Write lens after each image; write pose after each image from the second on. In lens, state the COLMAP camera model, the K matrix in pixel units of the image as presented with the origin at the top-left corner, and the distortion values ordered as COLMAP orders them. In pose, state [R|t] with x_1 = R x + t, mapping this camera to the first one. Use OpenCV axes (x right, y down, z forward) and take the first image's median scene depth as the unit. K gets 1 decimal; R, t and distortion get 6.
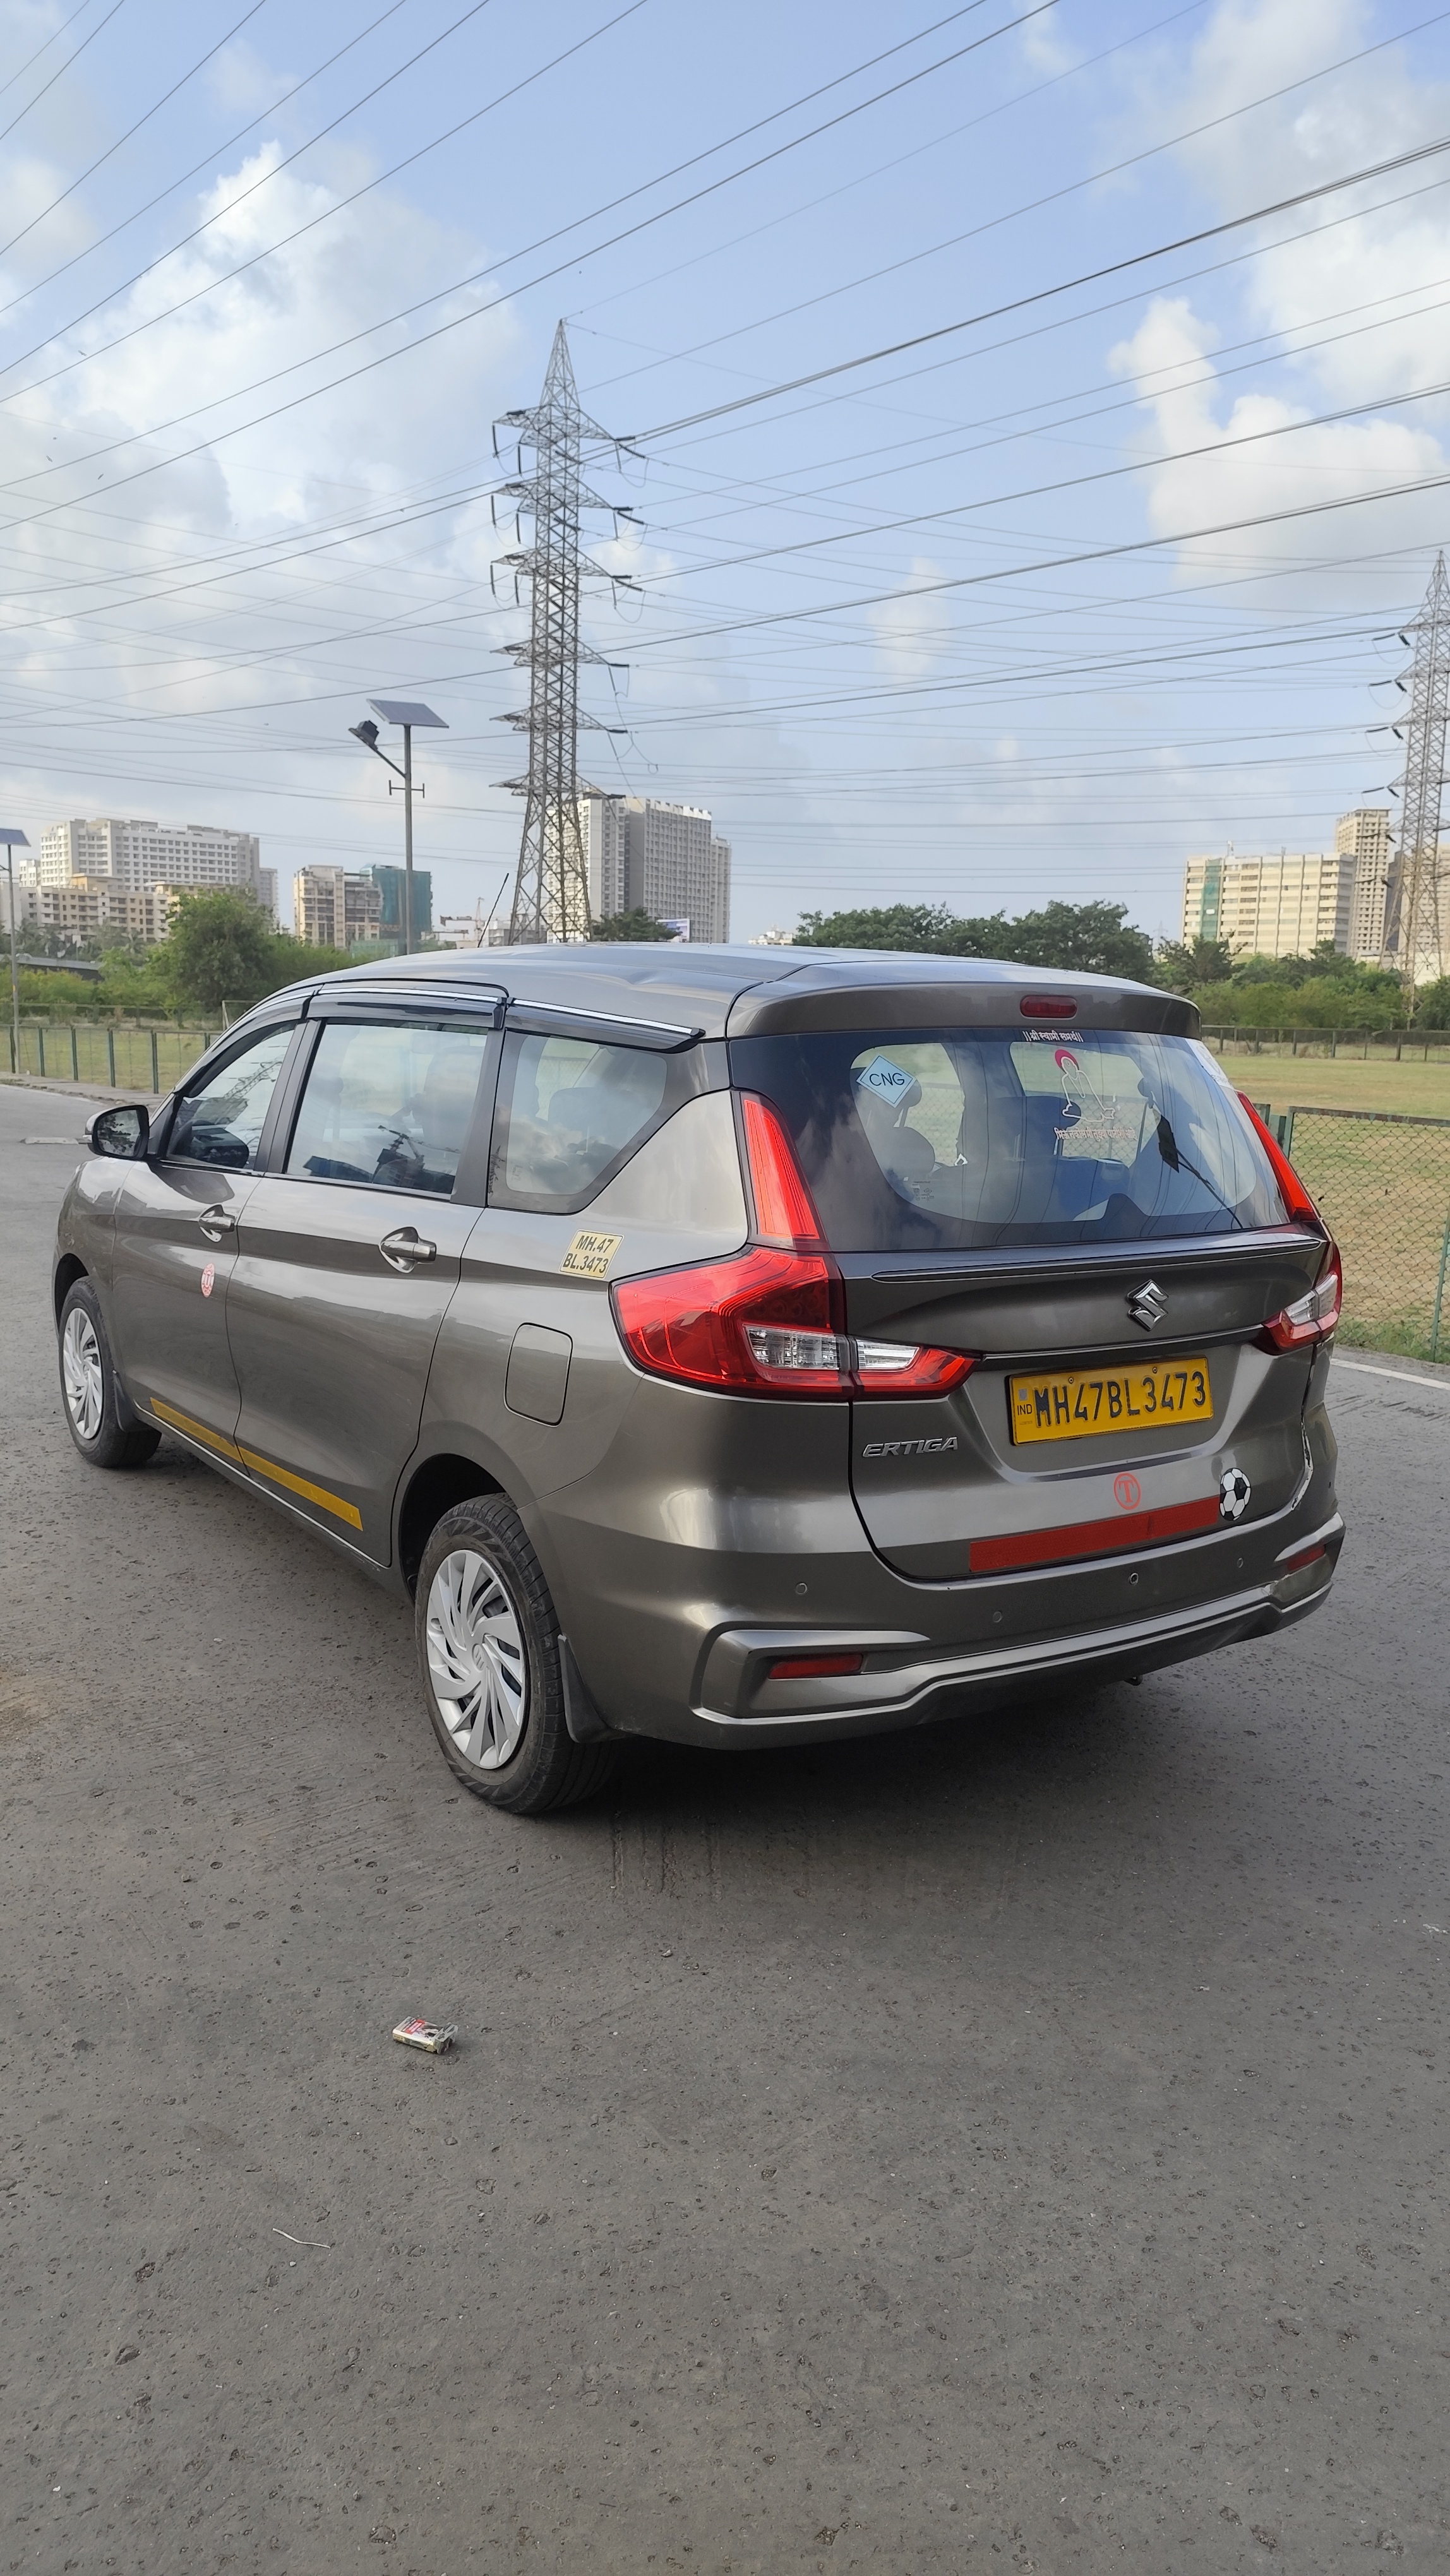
lens RADIAL K [[1851.3, 0, 722.0], [0, 1851.3, 1219.2], [0, 0, 1]] dist [0.049169, -0.060013]
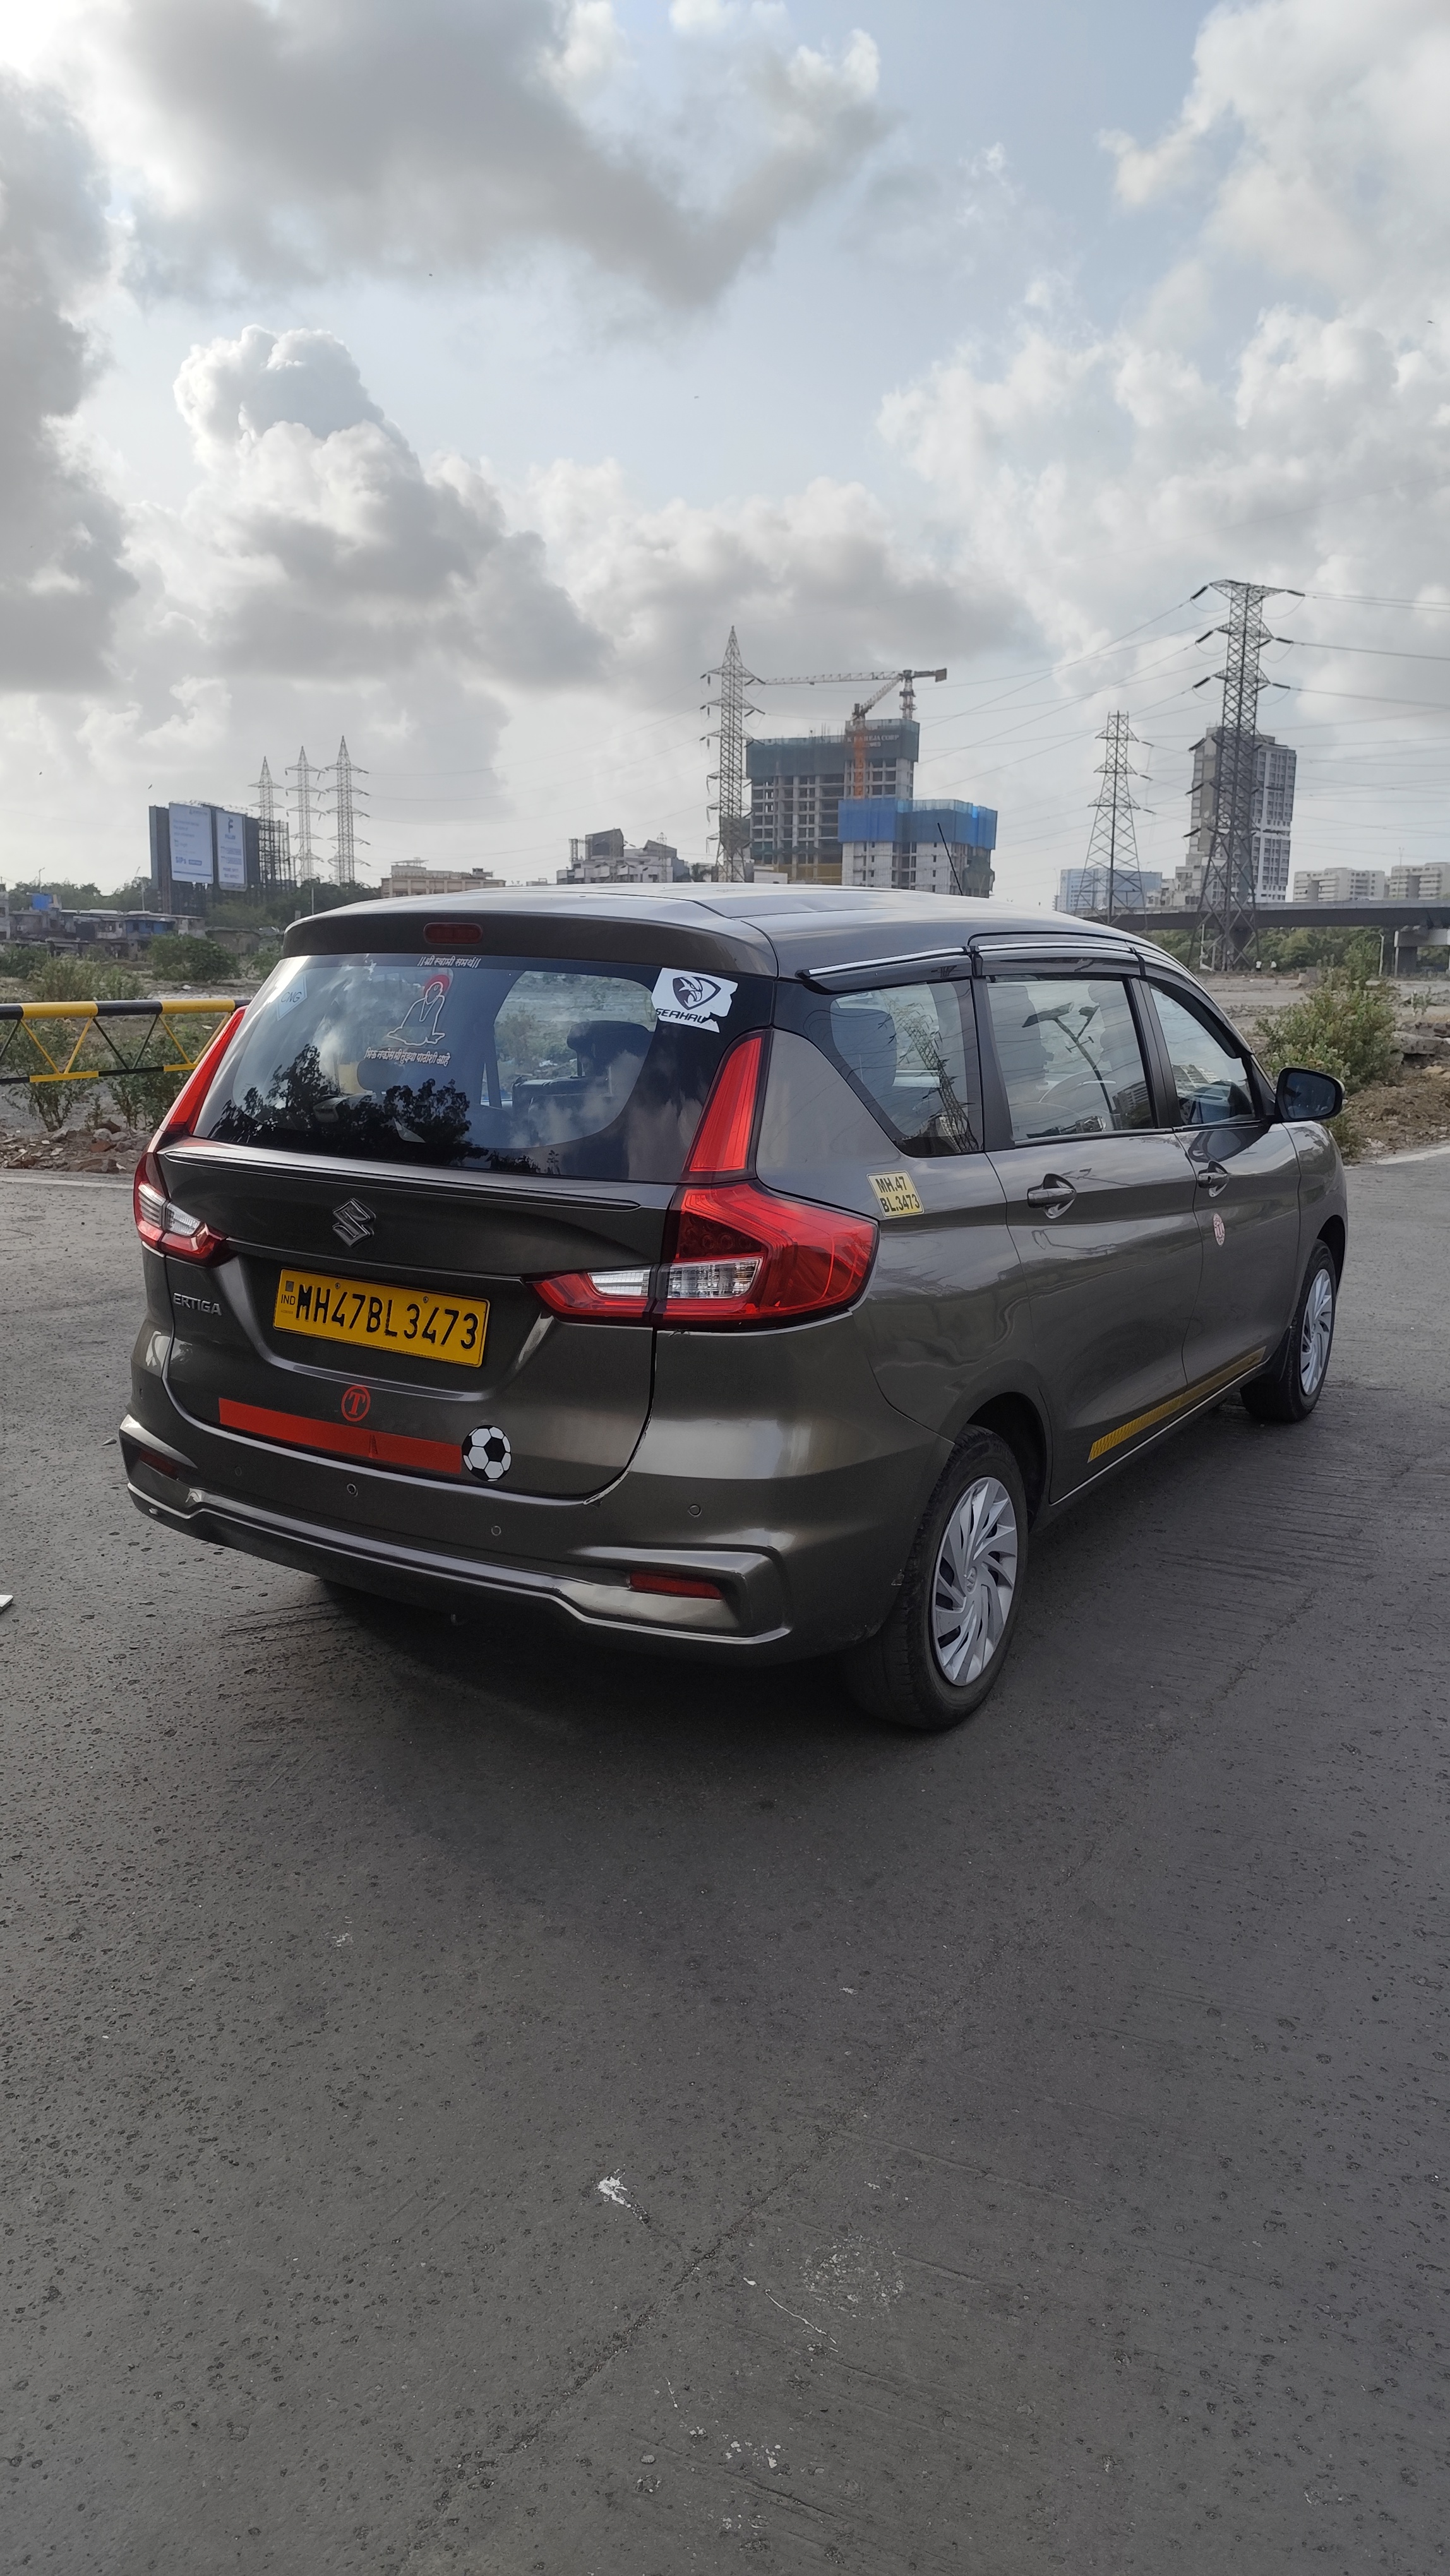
lens RADIAL K [[1851.3, 0, 722.0], [0, 1851.3, 1219.2], [0, 0, 1]] dist [0.049169, -0.060013]
pose [[0.402464, 0.116047, -0.908051, 1.146683], [-0.113816, 0.990579, 0.076149, -0.051943], [0.908333, 0.072703, 0.411880, 0.709972]]
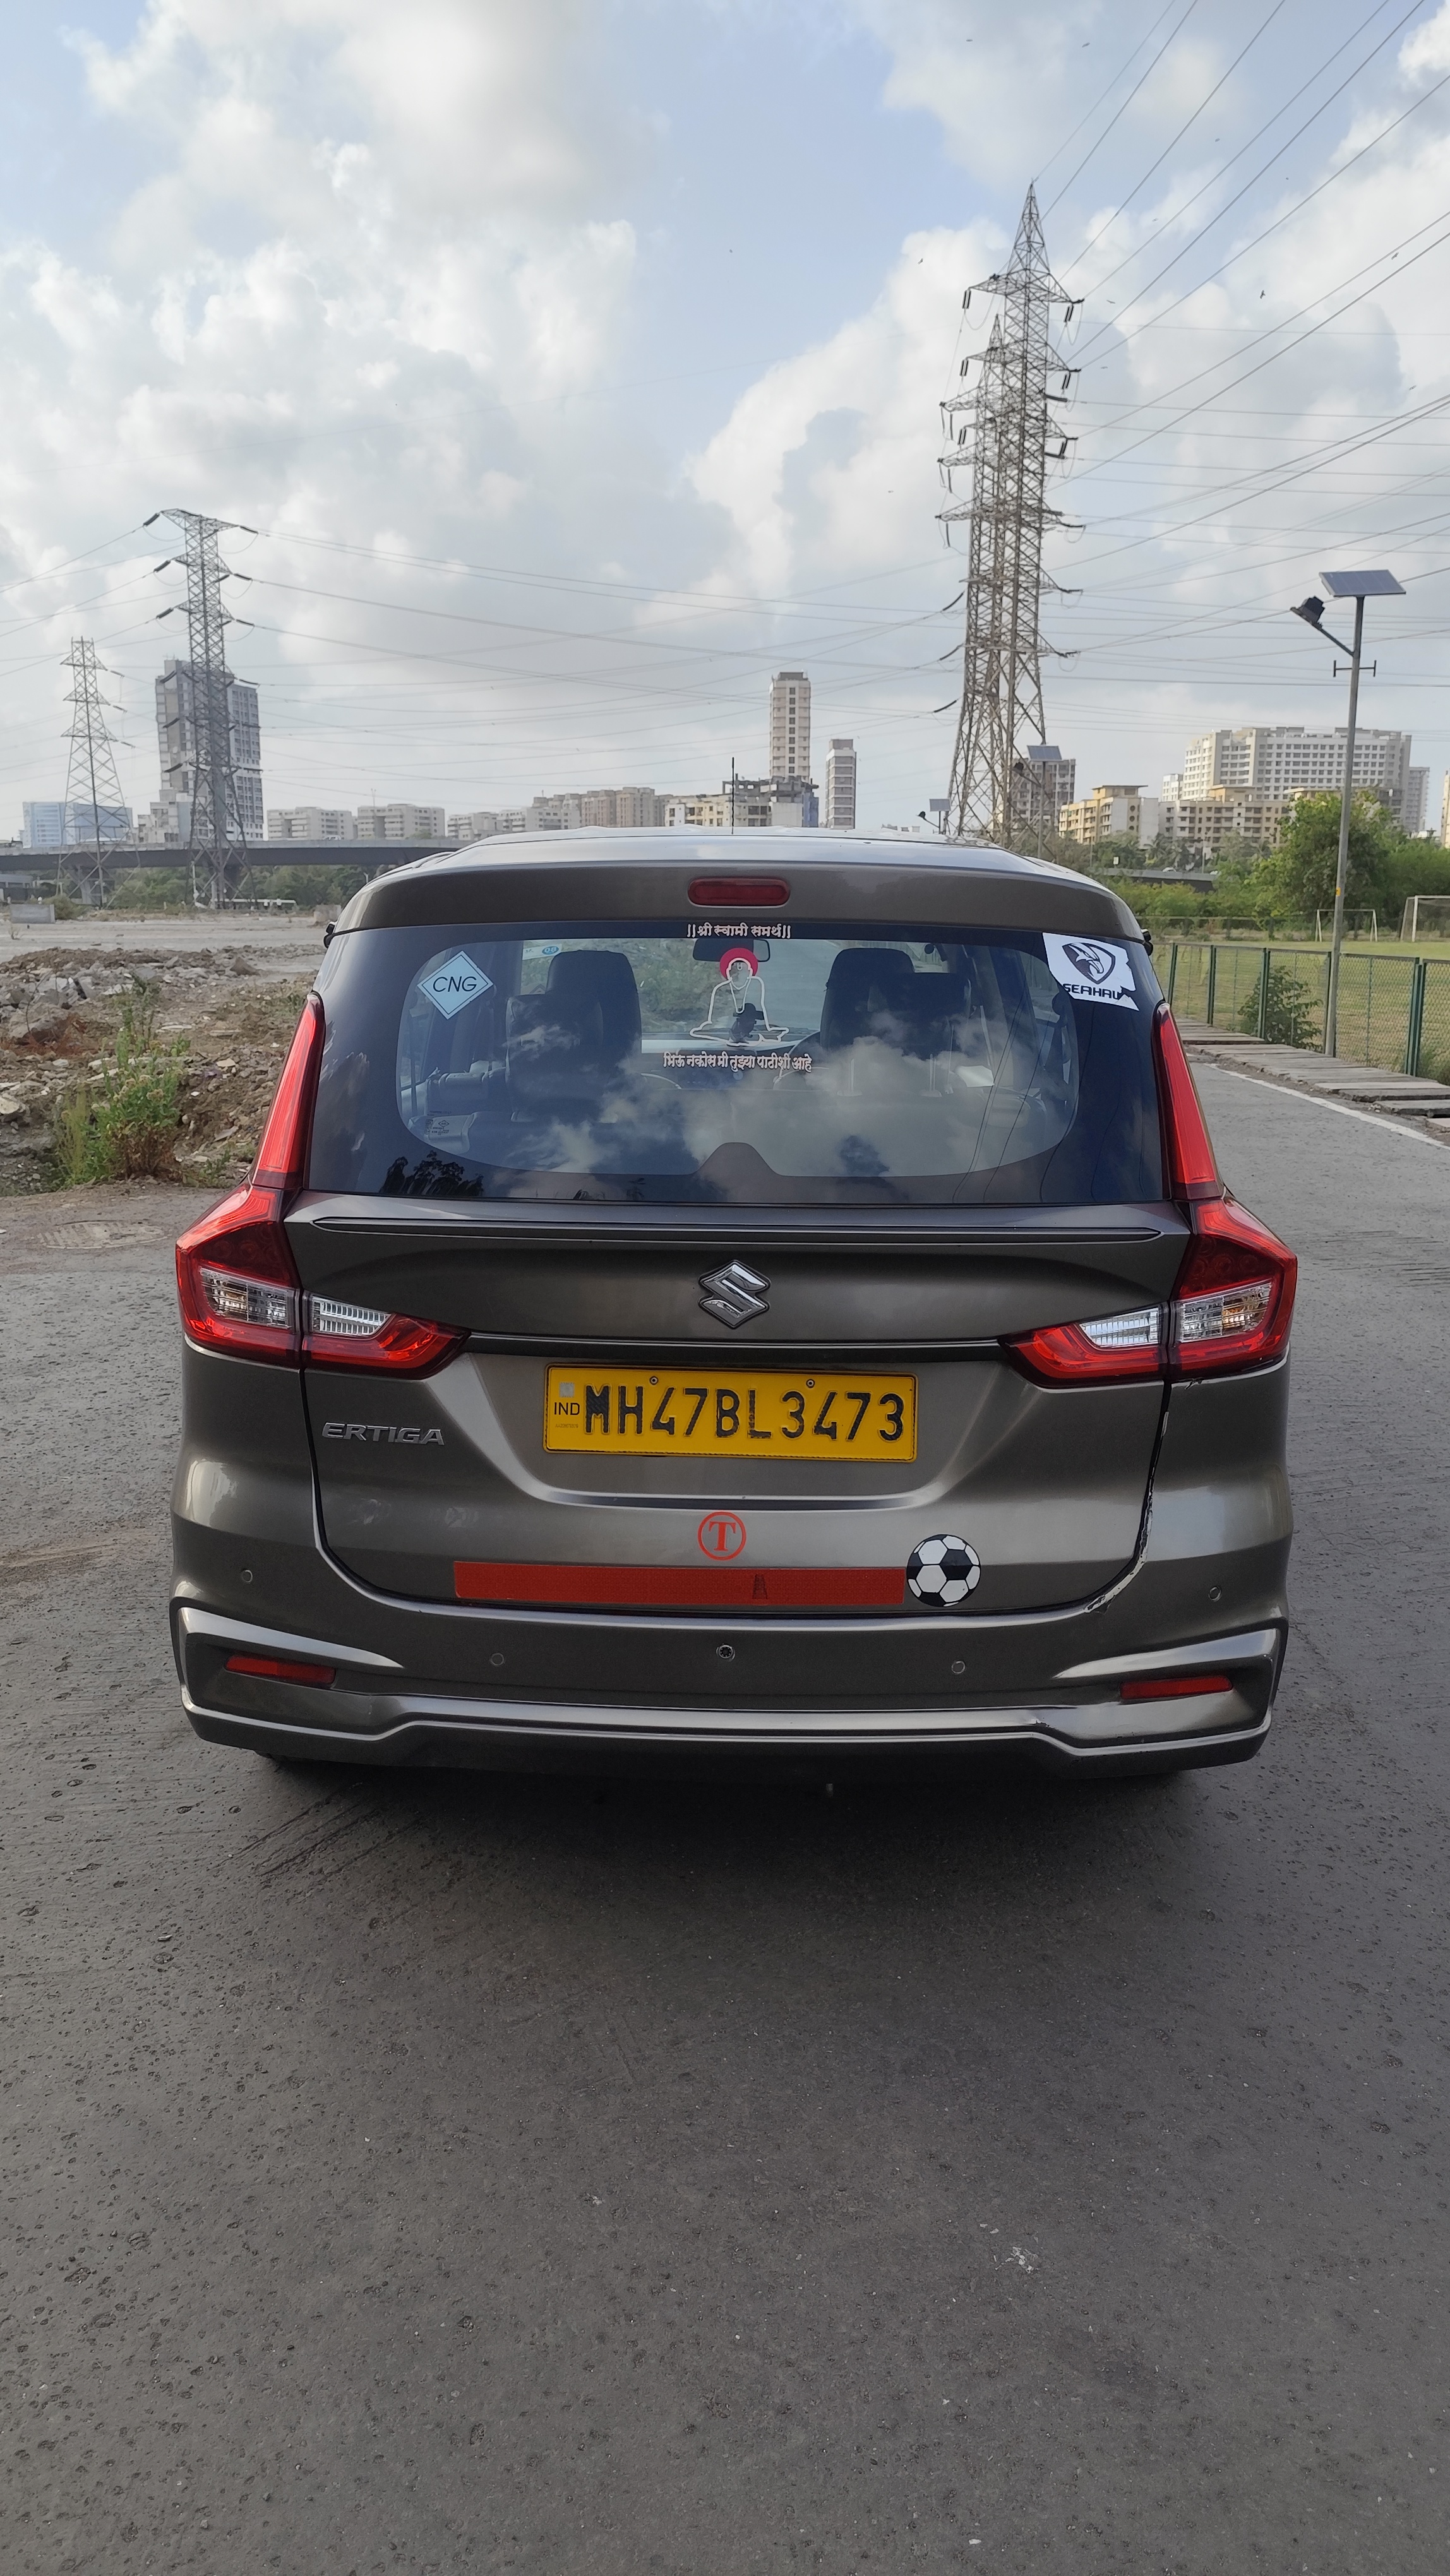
lens RADIAL K [[1851.3, 0, 722.0], [0, 1851.3, 1219.2], [0, 0, 1]] dist [0.049169, -0.060013]
pose [[0.807659, 0.081036, -0.584055, 0.610164], [-0.053843, 0.996509, 0.063806, -0.028192], [0.587186, -0.020086, 0.809203, 0.369628]]
